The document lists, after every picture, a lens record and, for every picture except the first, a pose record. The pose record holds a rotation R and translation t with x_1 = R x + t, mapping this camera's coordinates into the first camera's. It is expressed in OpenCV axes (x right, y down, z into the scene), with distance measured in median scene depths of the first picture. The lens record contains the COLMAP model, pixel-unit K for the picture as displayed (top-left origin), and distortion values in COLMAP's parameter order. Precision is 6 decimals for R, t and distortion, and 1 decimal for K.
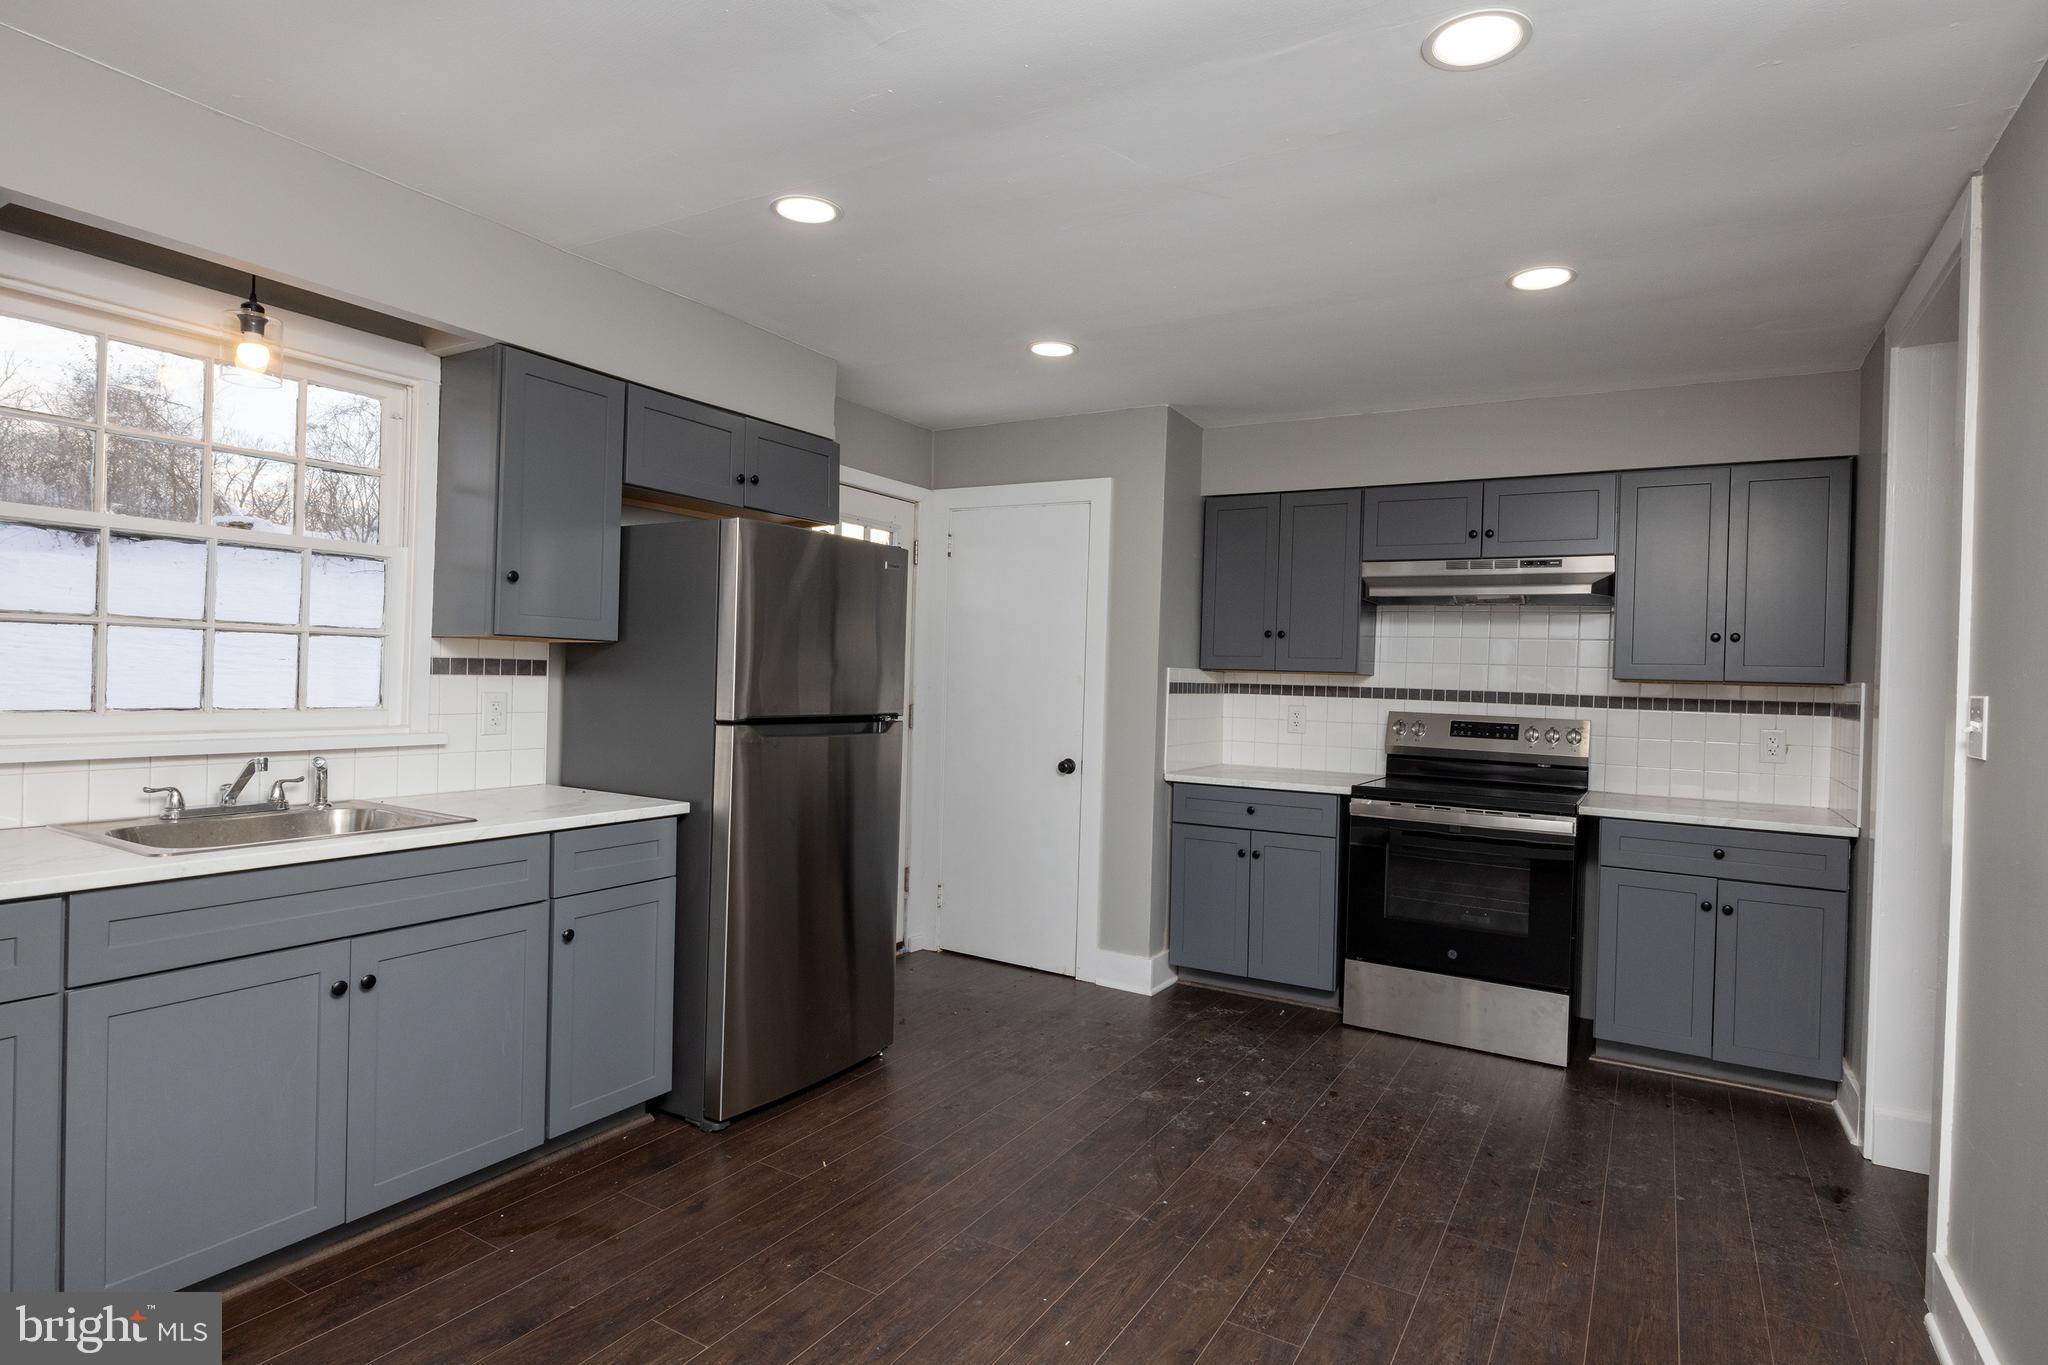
lens RADIAL K [[1058.3, 0, 1036.3], [0, 1058.3, 676.8], [0, 0, 1]] dist [-0.002702, 0.000230]
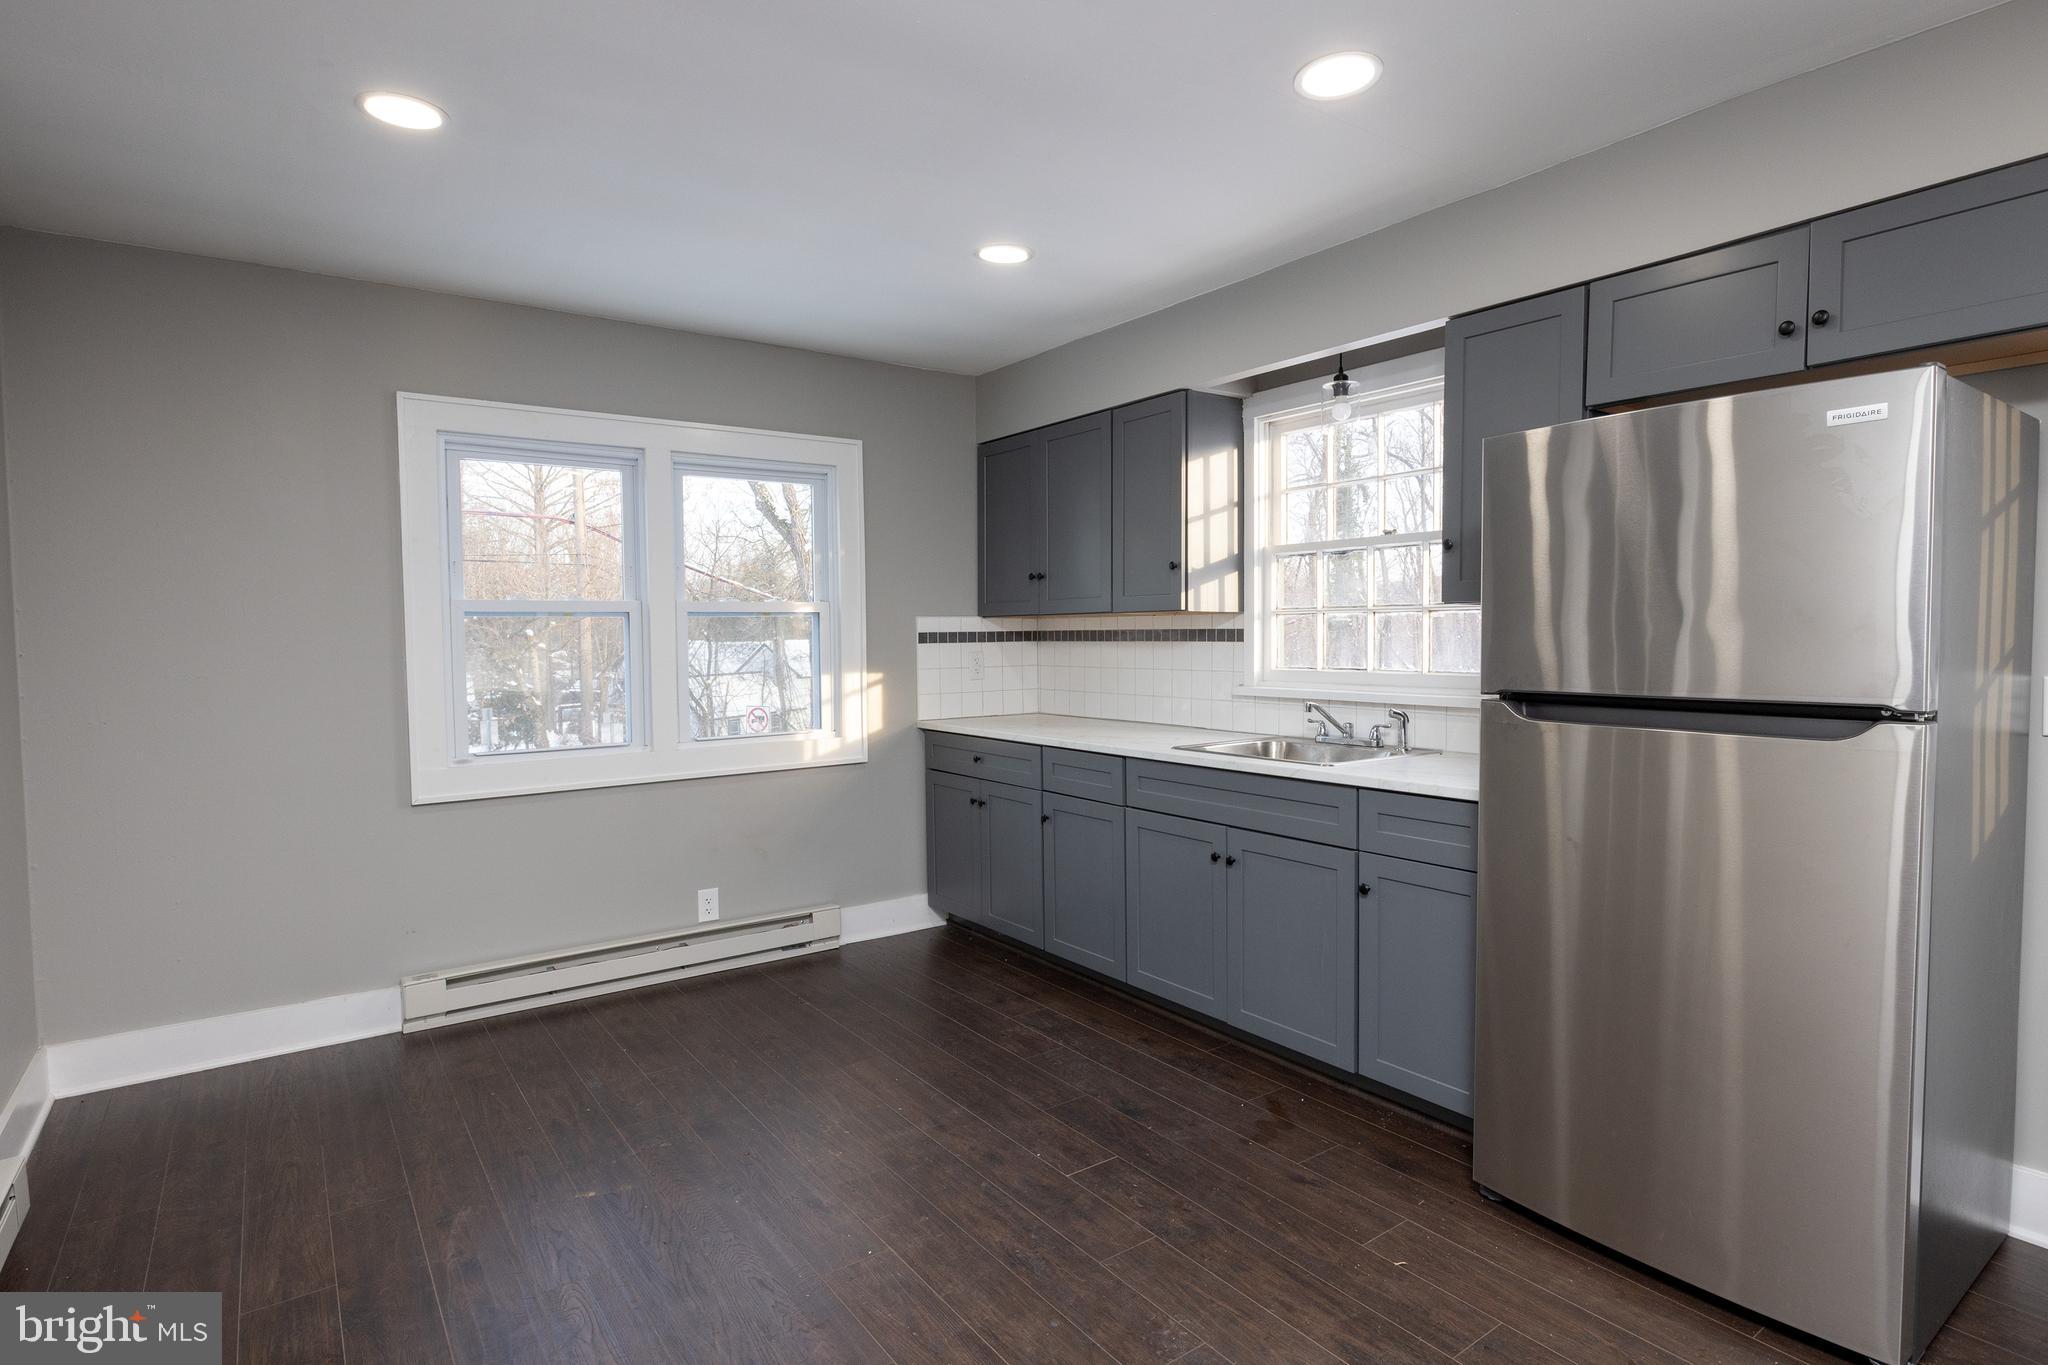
lens RADIAL K [[1058.3, 0, 1036.3], [0, 1058.3, 676.8], [0, 0, 1]] dist [-0.002702, 0.000230]
pose [[-0.391401, 0.013729, -0.920118, 0.722137], [-0.006457, 0.999823, 0.017665, 0.019122], [0.920198, 0.012856, -0.391243, 1.235580]]
